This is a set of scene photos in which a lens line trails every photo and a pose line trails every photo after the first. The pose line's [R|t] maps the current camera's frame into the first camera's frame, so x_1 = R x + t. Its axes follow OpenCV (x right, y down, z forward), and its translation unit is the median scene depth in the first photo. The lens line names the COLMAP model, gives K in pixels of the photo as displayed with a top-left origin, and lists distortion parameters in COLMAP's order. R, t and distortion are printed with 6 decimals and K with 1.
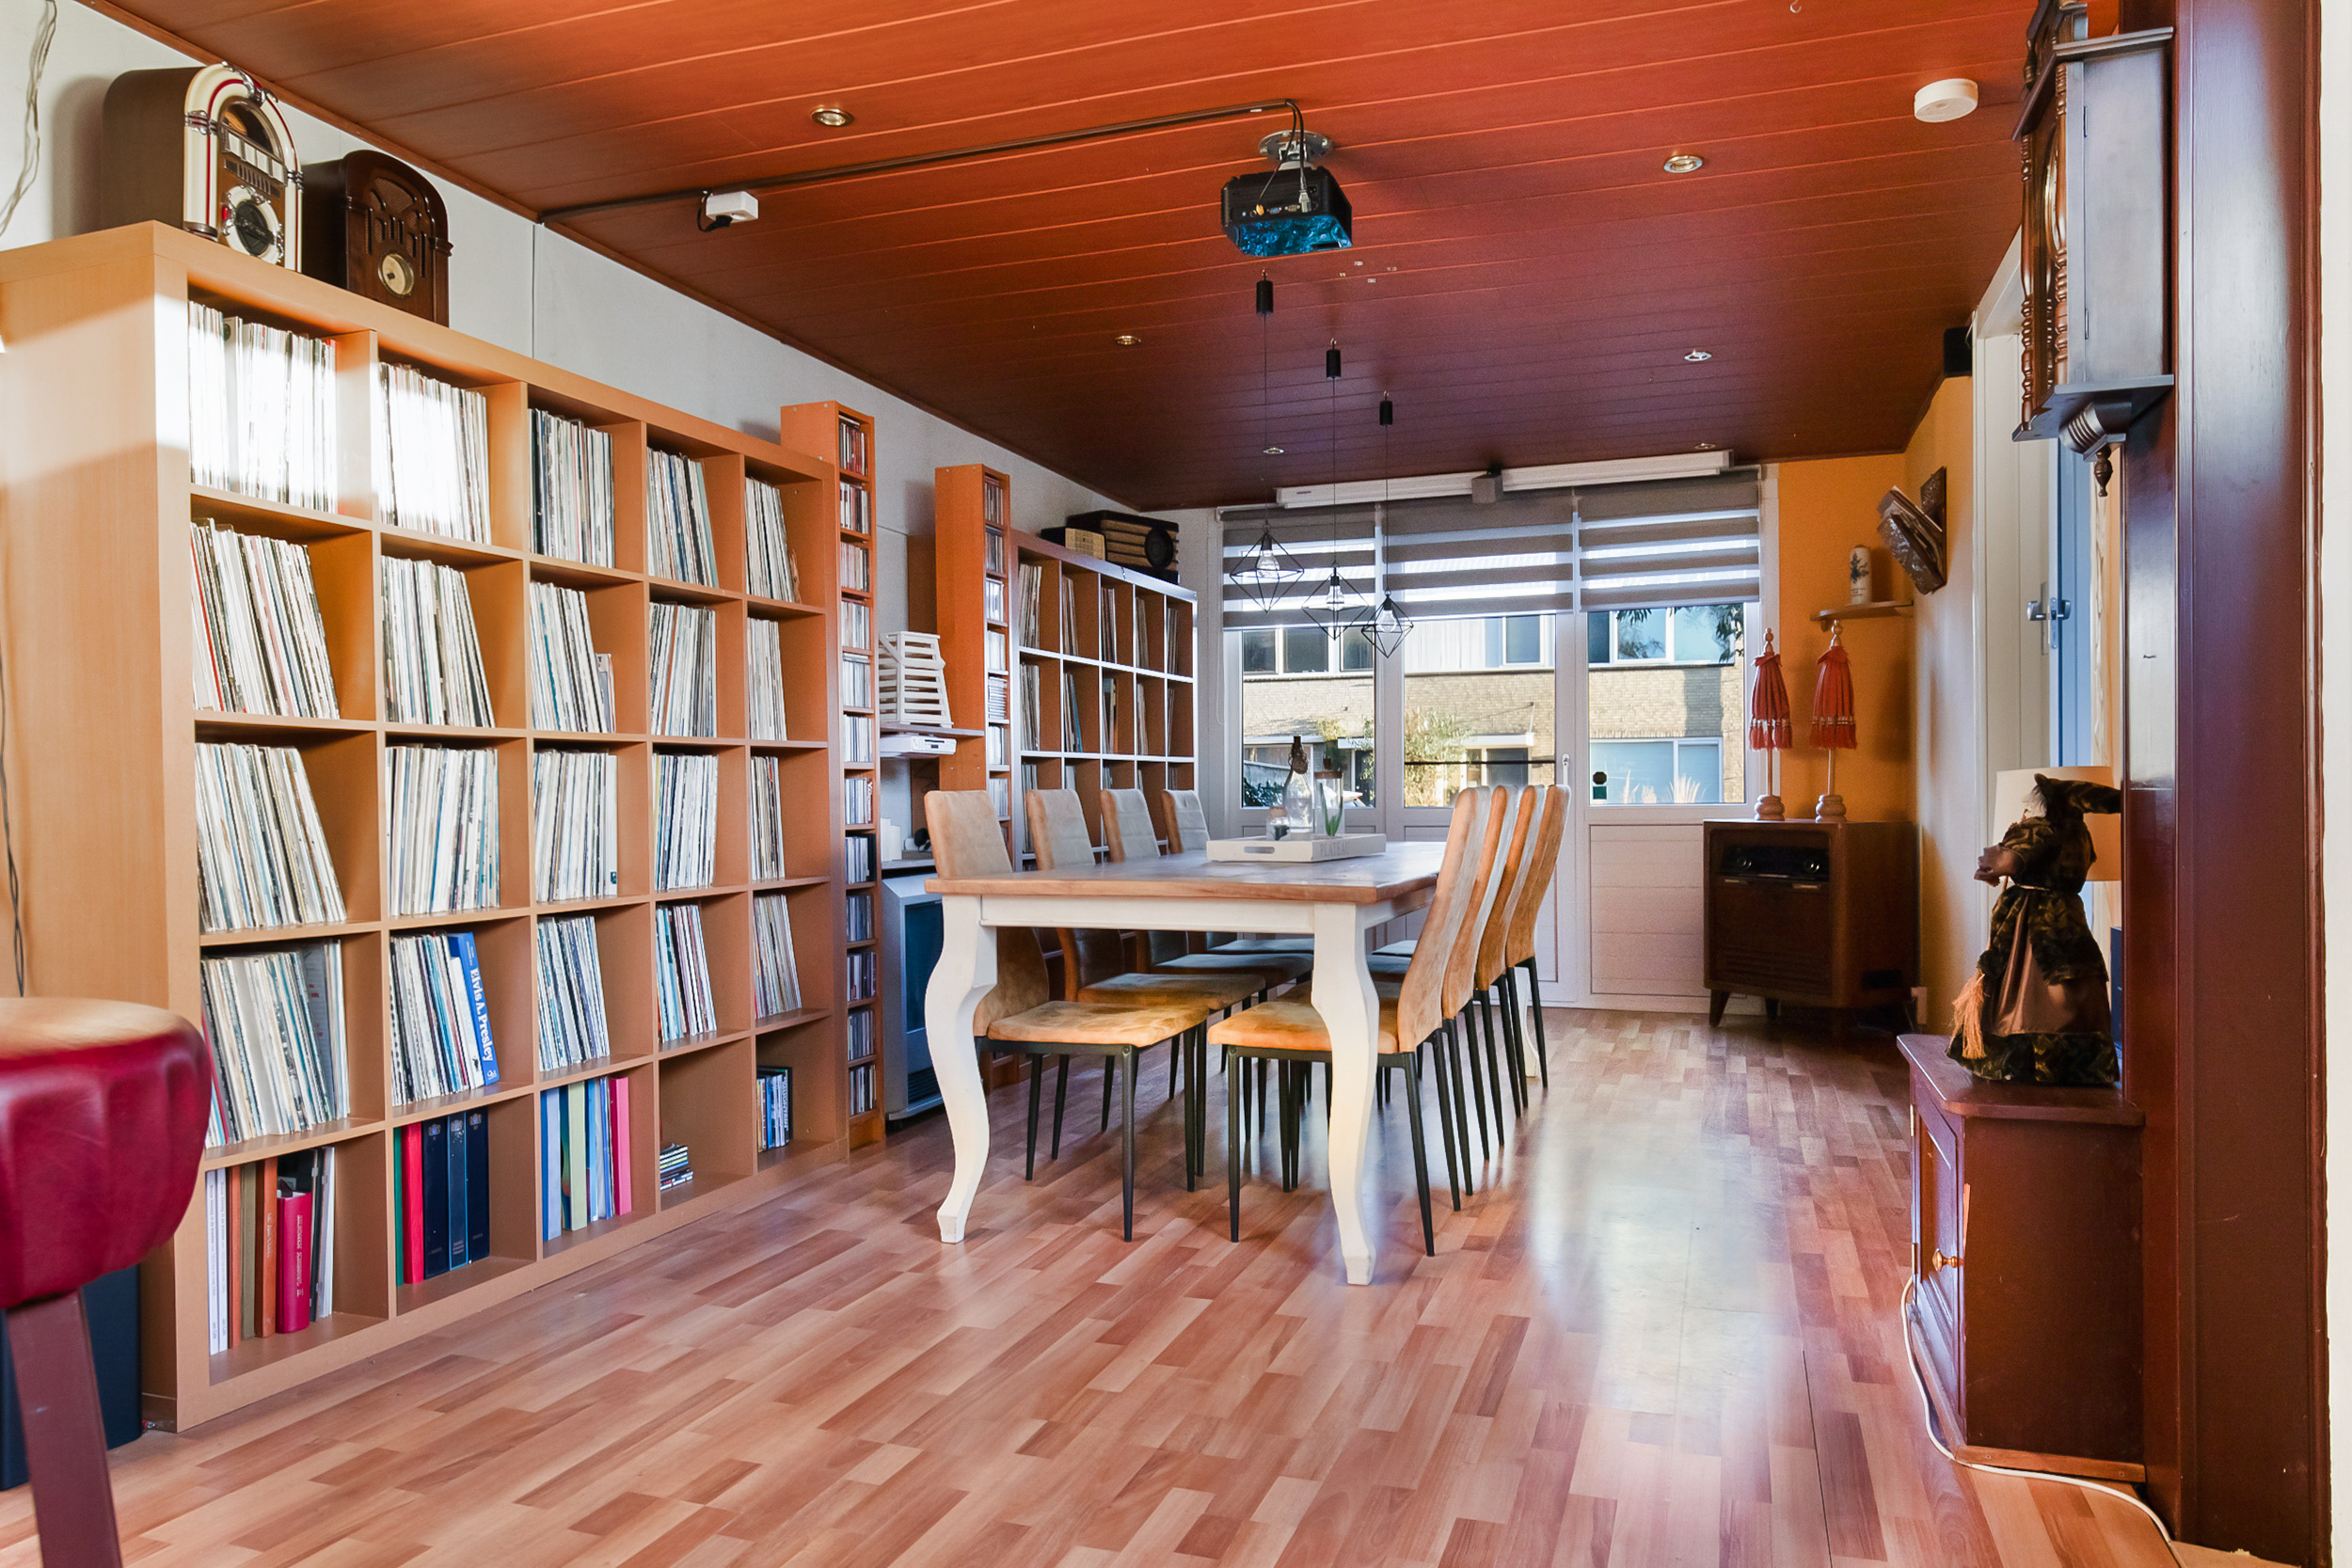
lens RADIAL K [[1519.5, 0, 1174.6], [0, 1519.5, 795.8], [0, 0, 1]] dist [0.008246, -0.011769]
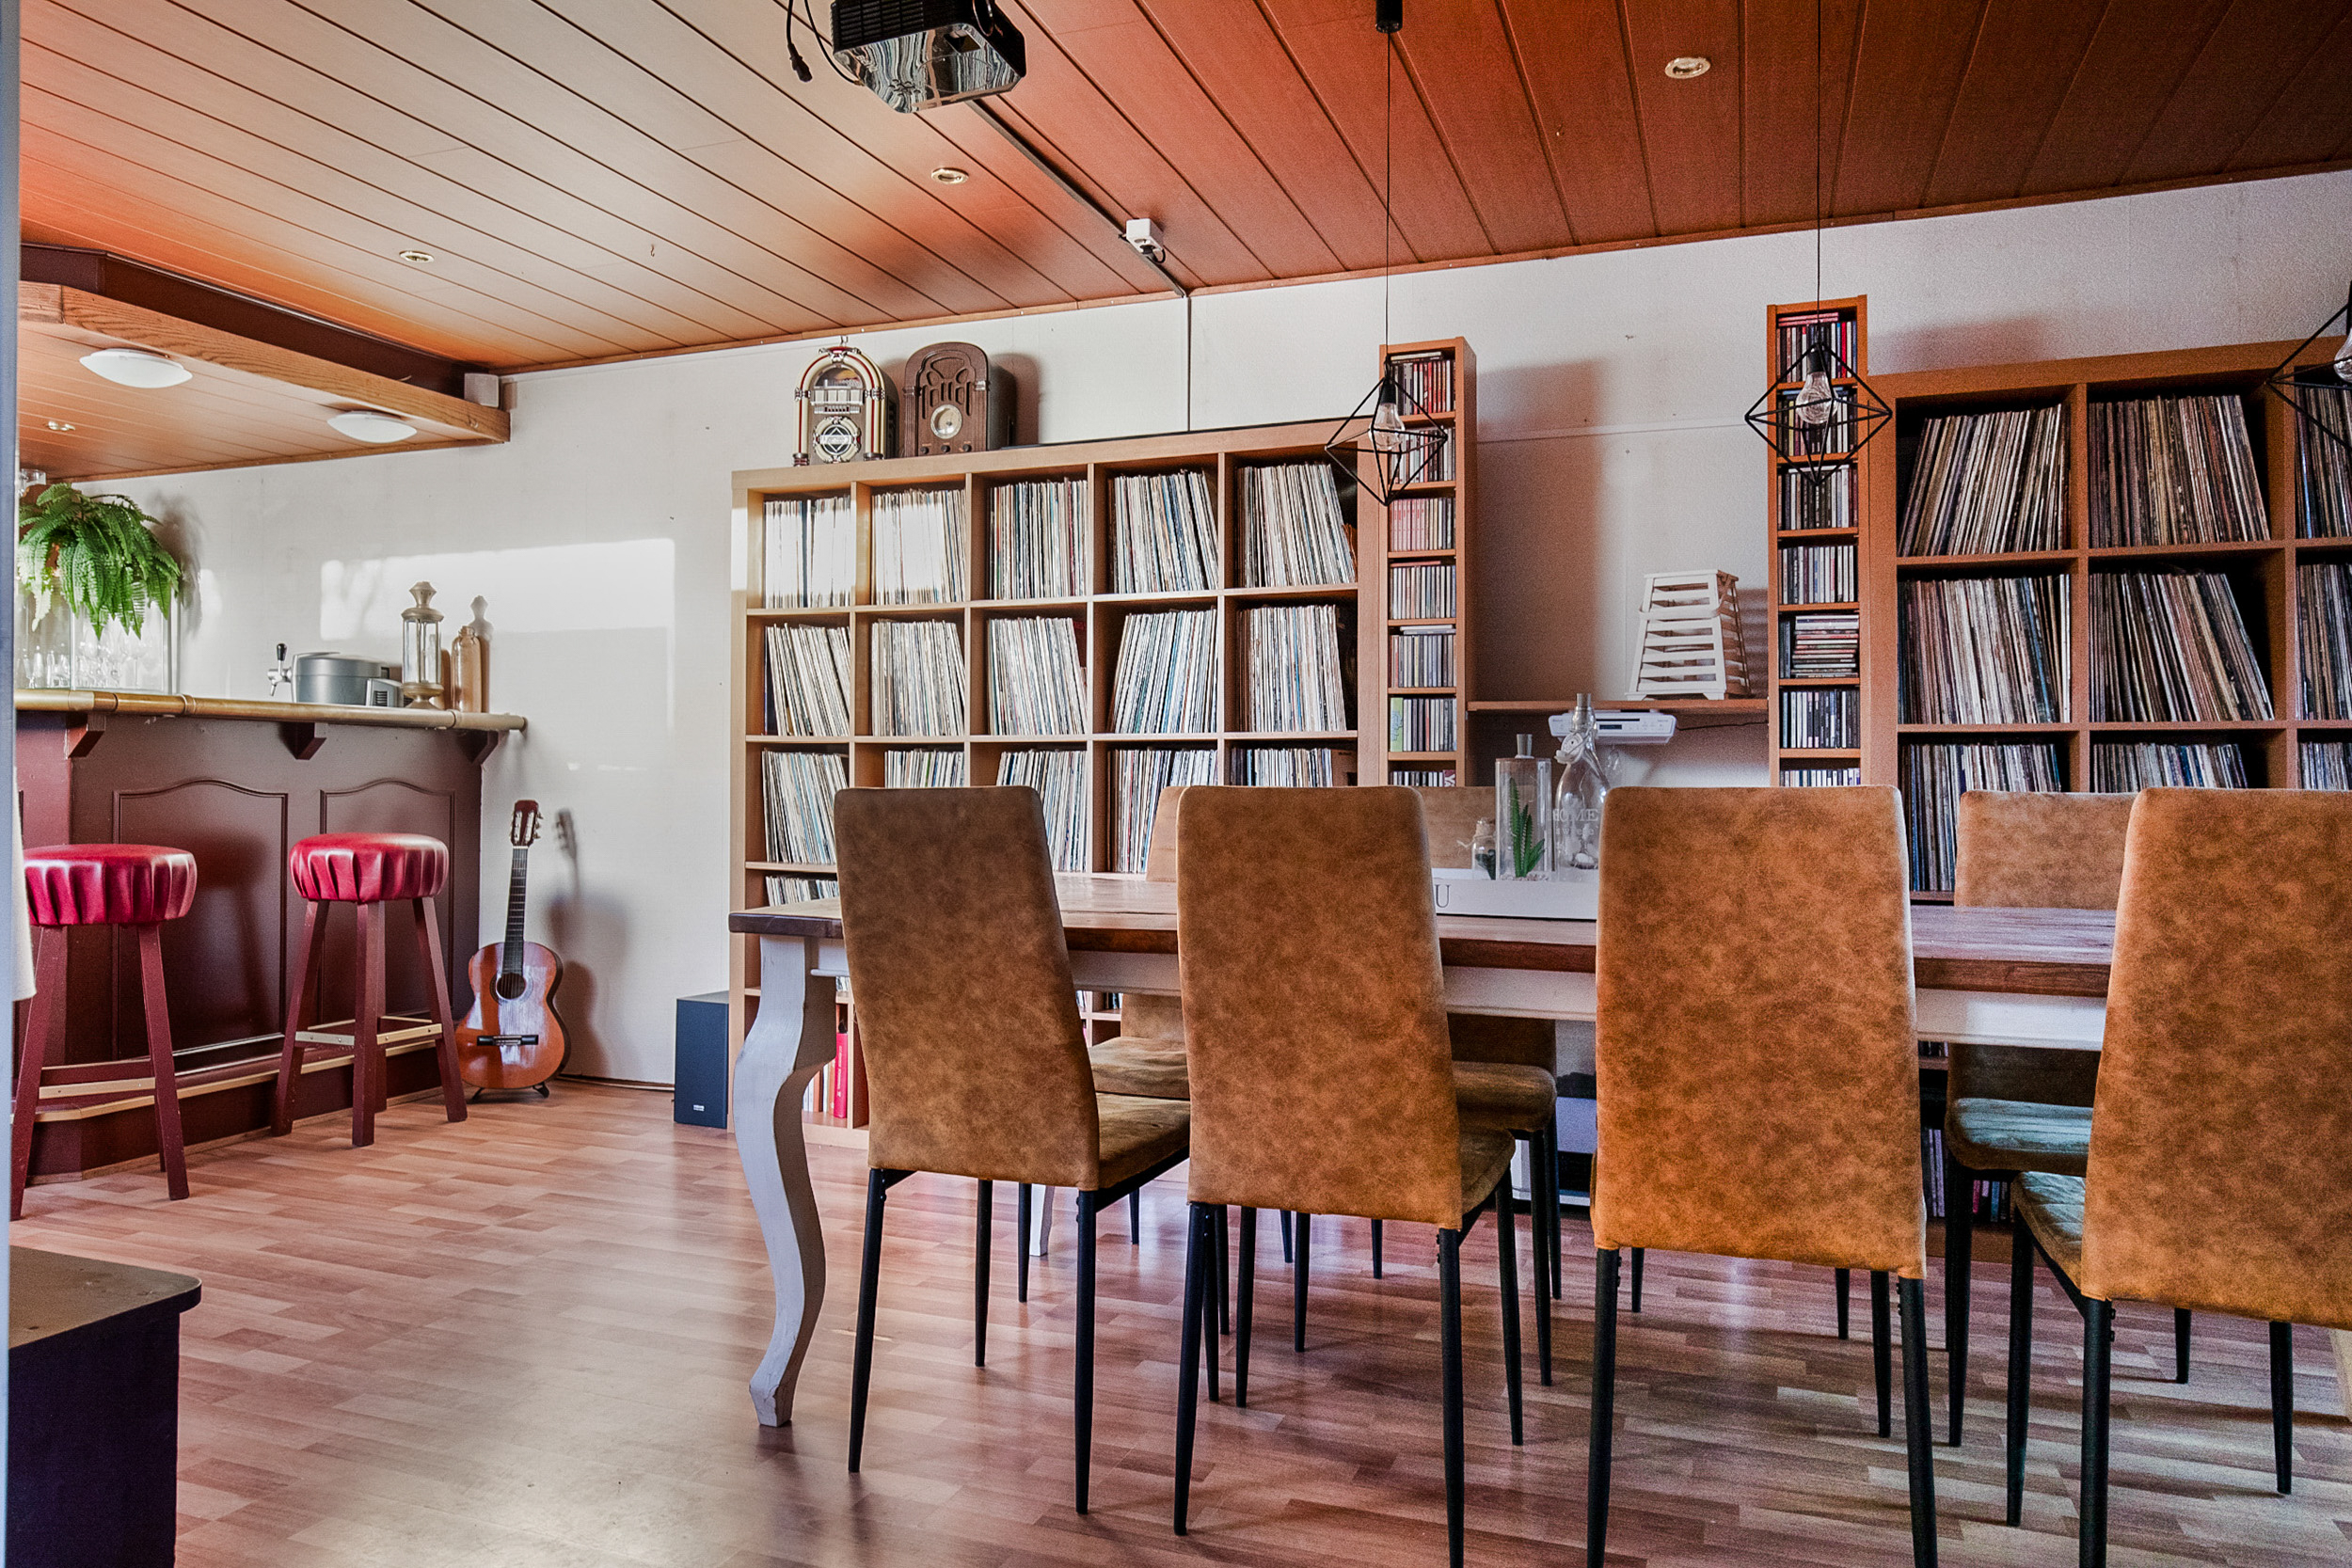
lens RADIAL K [[1519.5, 0, 1179.4], [0, 1519.5, 767.7], [0, 0, 1]] dist [0.008246, -0.011769]
pose [[-0.023545, -0.007357, -0.999696, 1.051192], [-0.011917, 0.999904, -0.007078, -0.010493], [0.999652, 0.011747, -0.023630, 1.442854]]
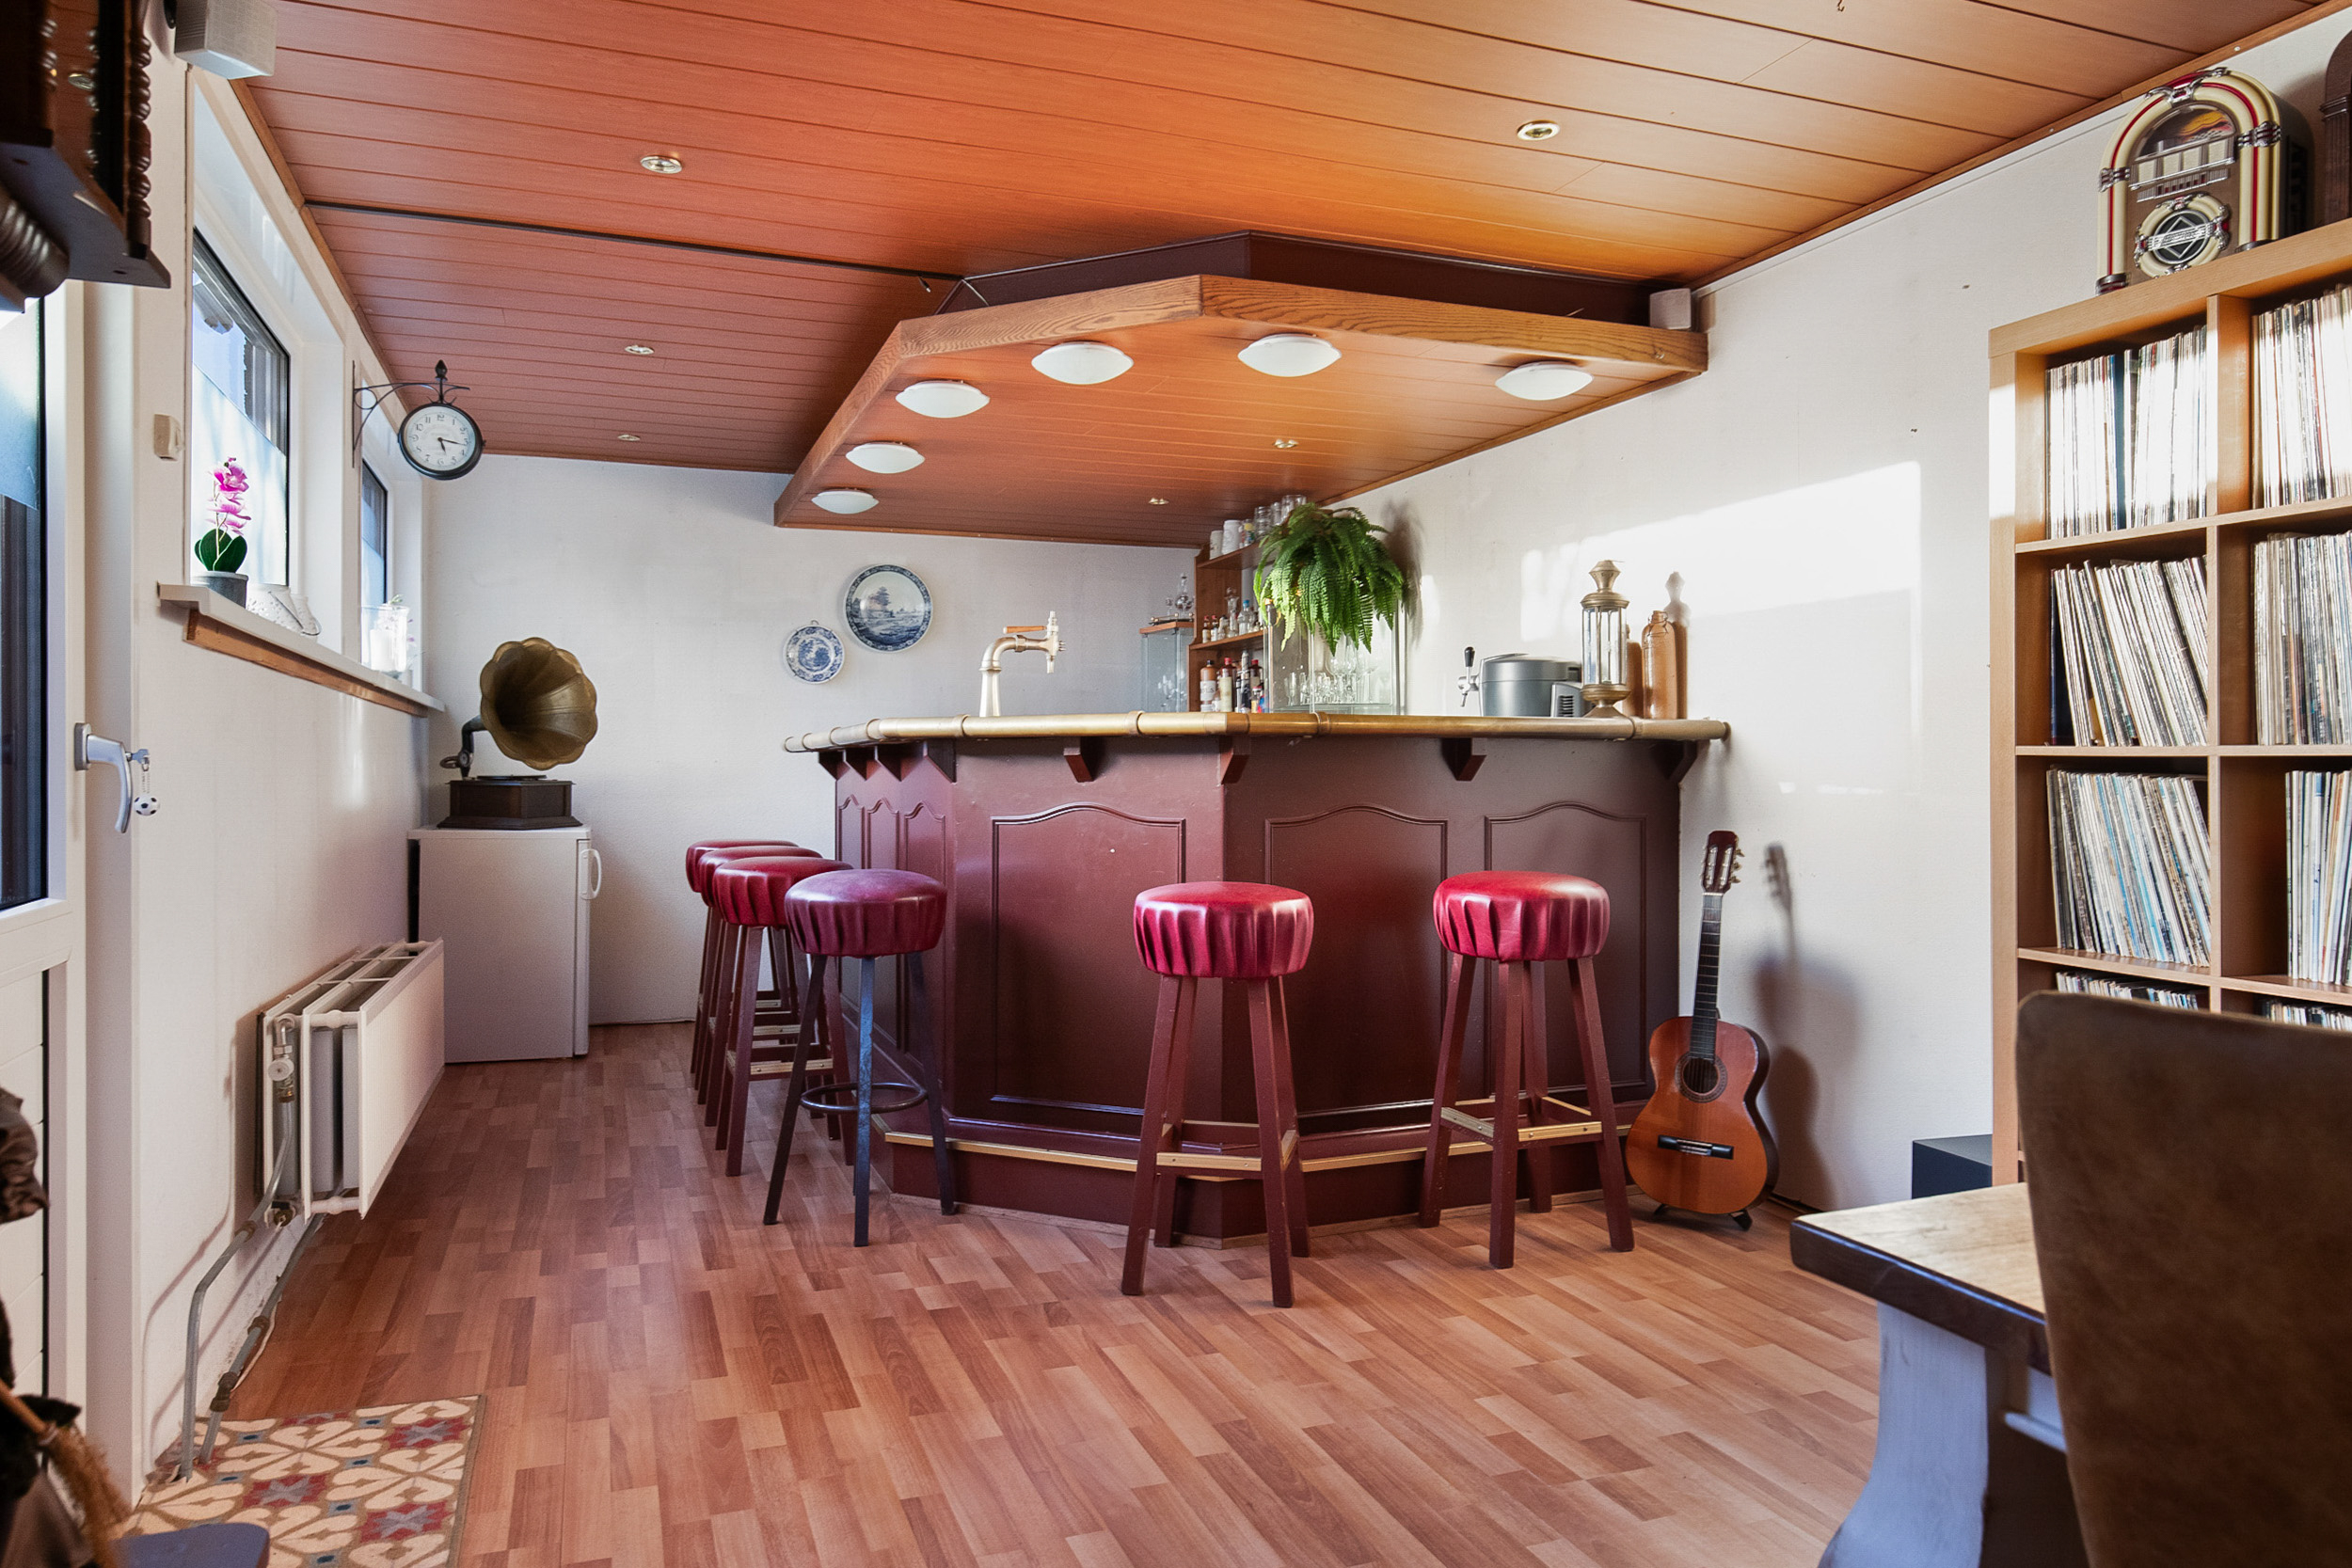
lens RADIAL K [[1519.5, 0, 1182.8], [0, 1519.5, 771.5], [0, 0, 1]] dist [0.008246, -0.011769]
pose [[-0.753599, 0.002731, -0.657328, 0.513933], [-0.003473, 0.999961, 0.008136, -0.041273], [0.657325, 0.008415, -0.753560, 1.339104]]
